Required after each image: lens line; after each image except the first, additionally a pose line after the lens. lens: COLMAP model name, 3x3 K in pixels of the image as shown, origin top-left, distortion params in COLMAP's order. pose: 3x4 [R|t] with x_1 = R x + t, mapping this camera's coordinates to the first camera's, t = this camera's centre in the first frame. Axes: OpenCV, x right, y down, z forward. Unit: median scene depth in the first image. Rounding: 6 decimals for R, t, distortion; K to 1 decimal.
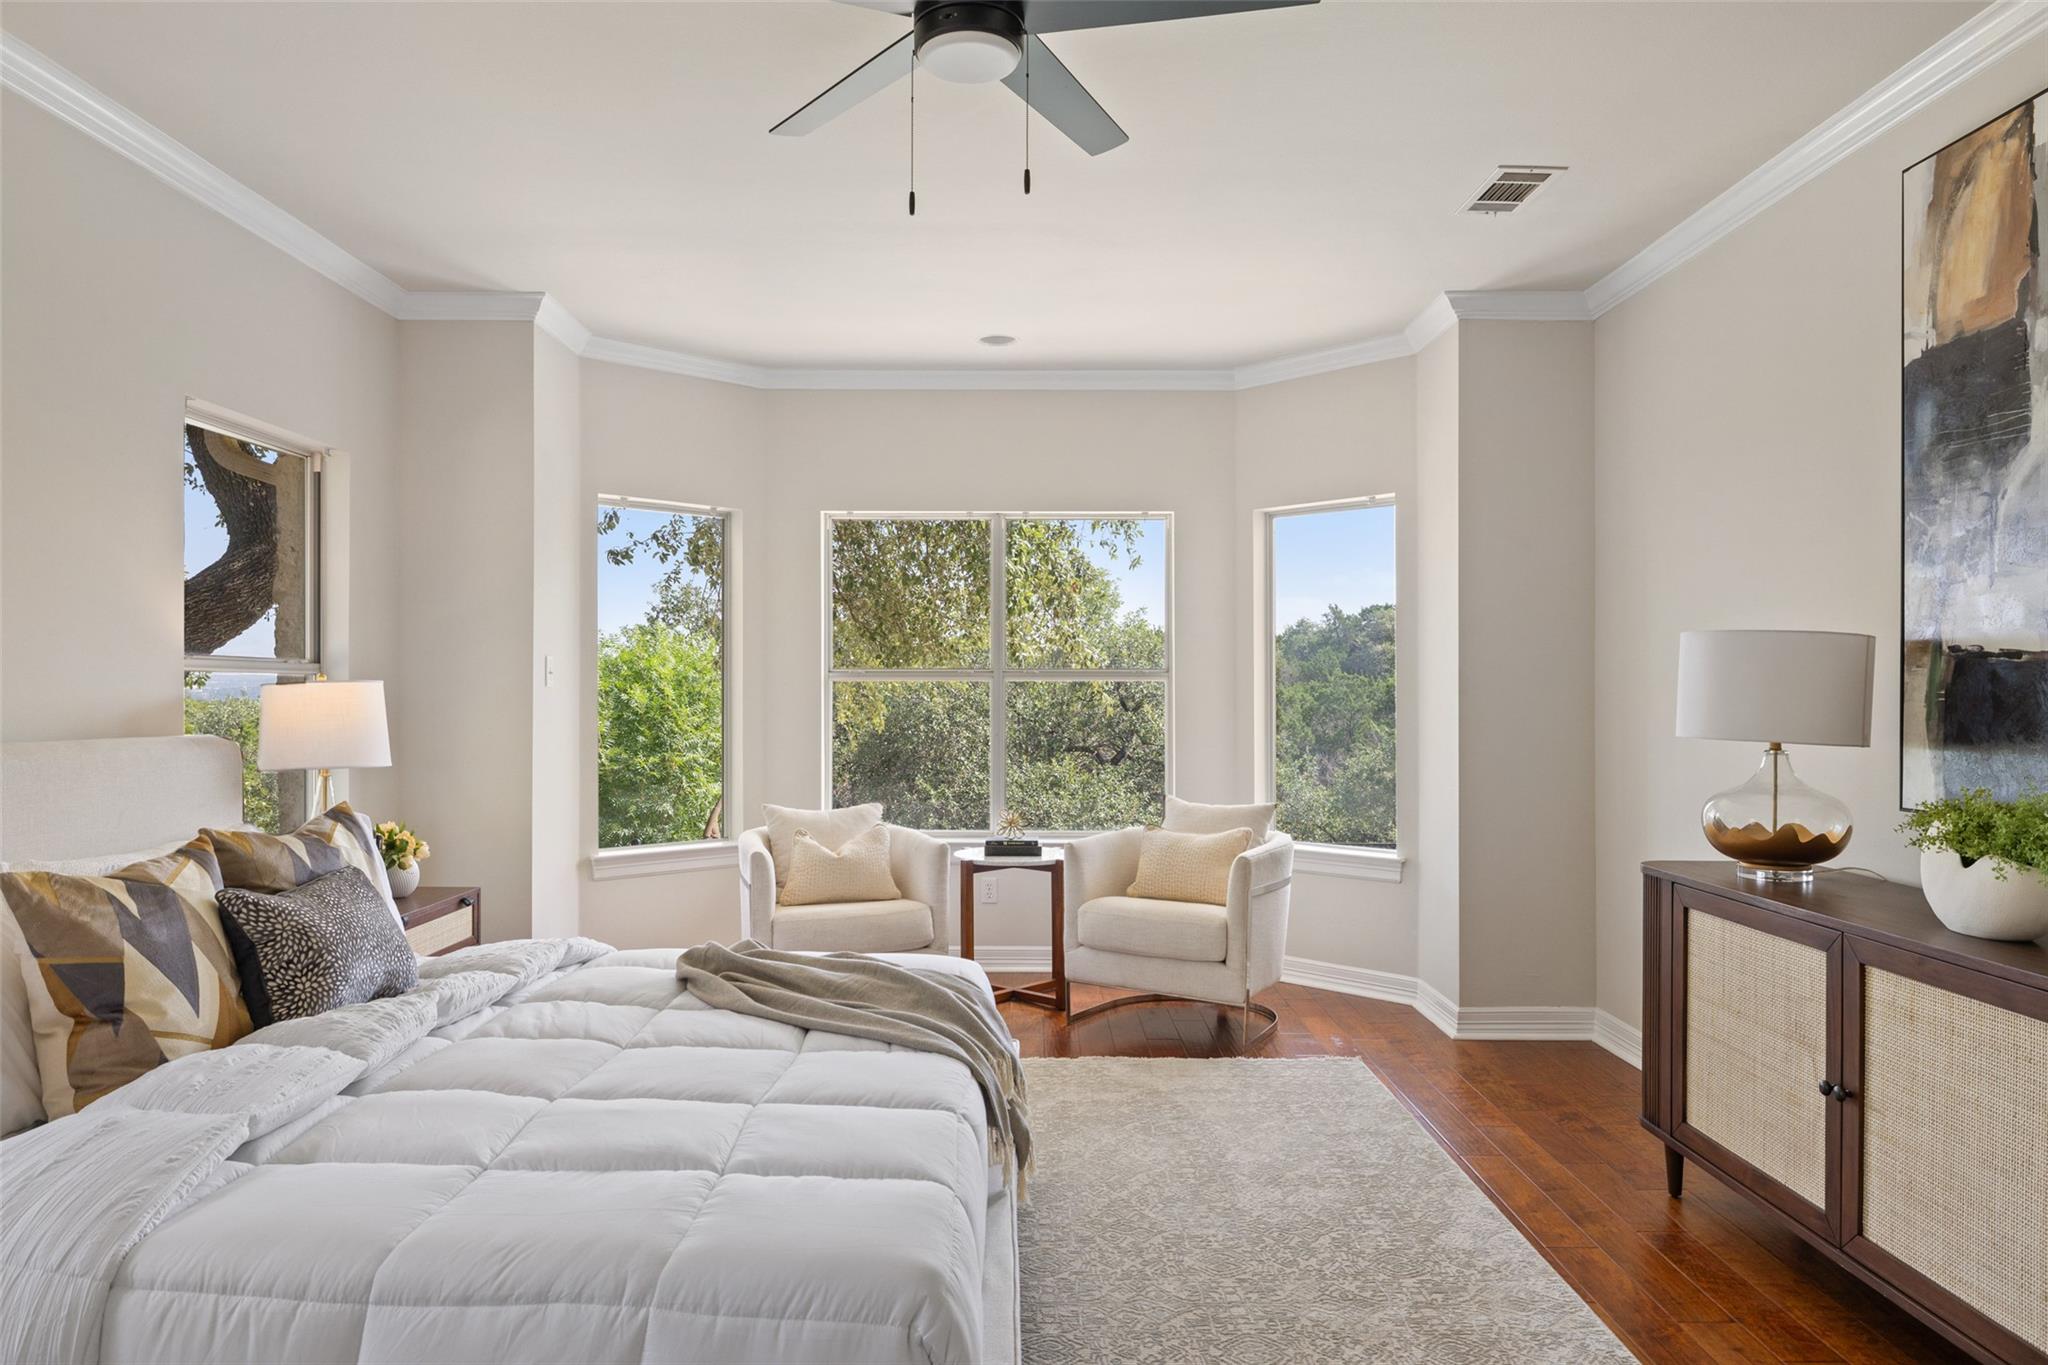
lens RADIAL K [[1303.3, 0, 1010.2], [0, 1303.3, 684.2], [0, 0, 1]] dist [-0.003095, -0.000885]
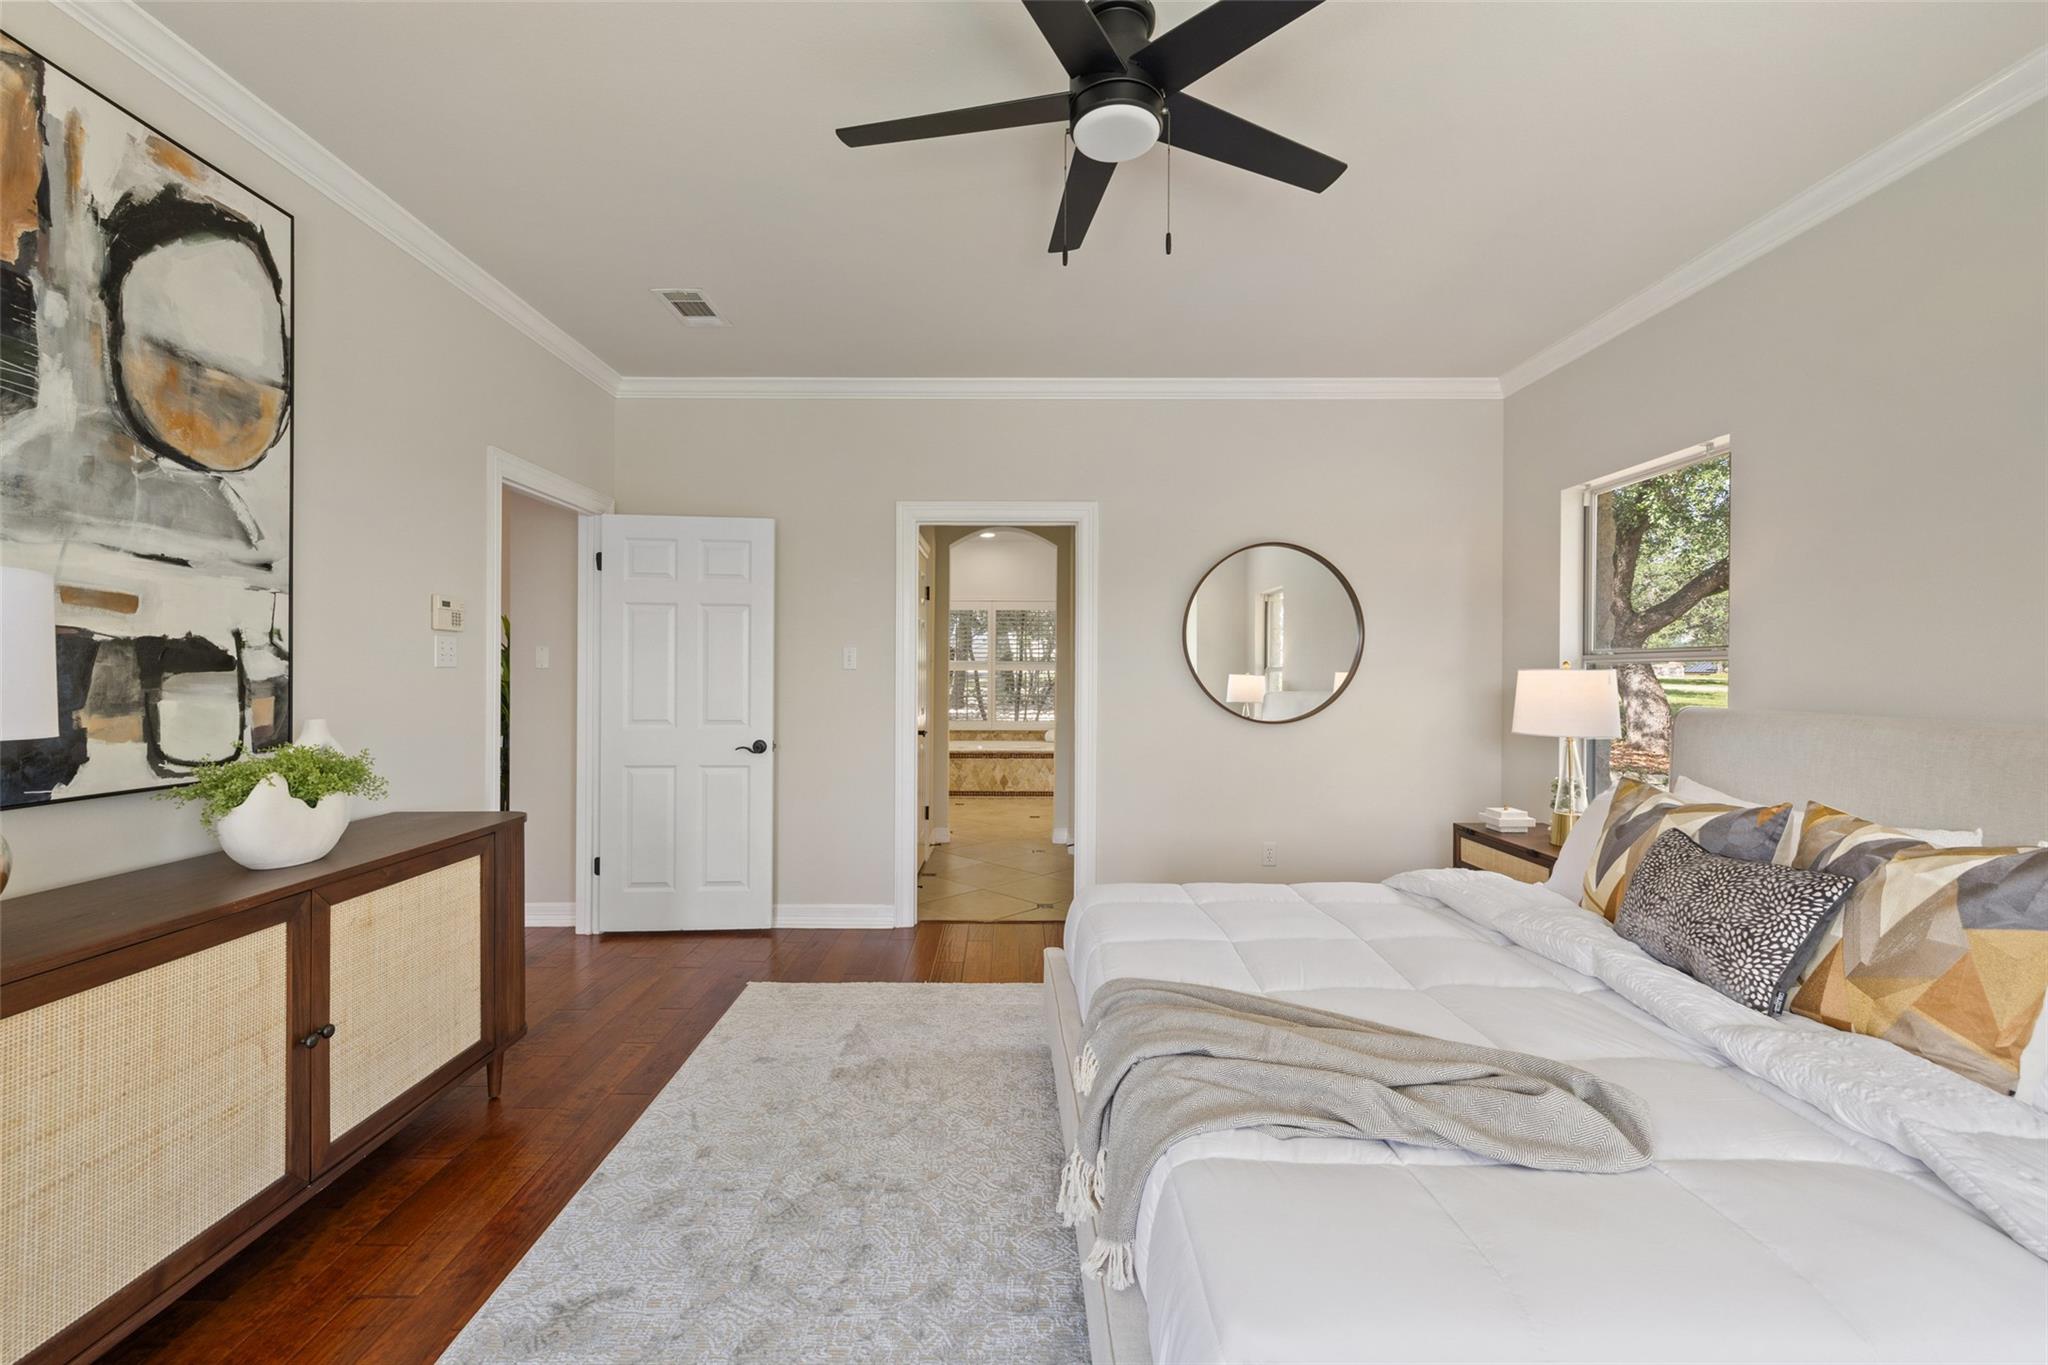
lens RADIAL K [[855.6, 0, 985.4], [0, 855.6, 677.0], [0, 0, 1]] dist [0.001217, 0.000056]
pose [[-0.999819, -0.004893, 0.018381, 0.064710], [-0.004855, 0.999986, 0.002127, 0.009455], [-0.018391, 0.002037, -0.999829, 1.634160]]
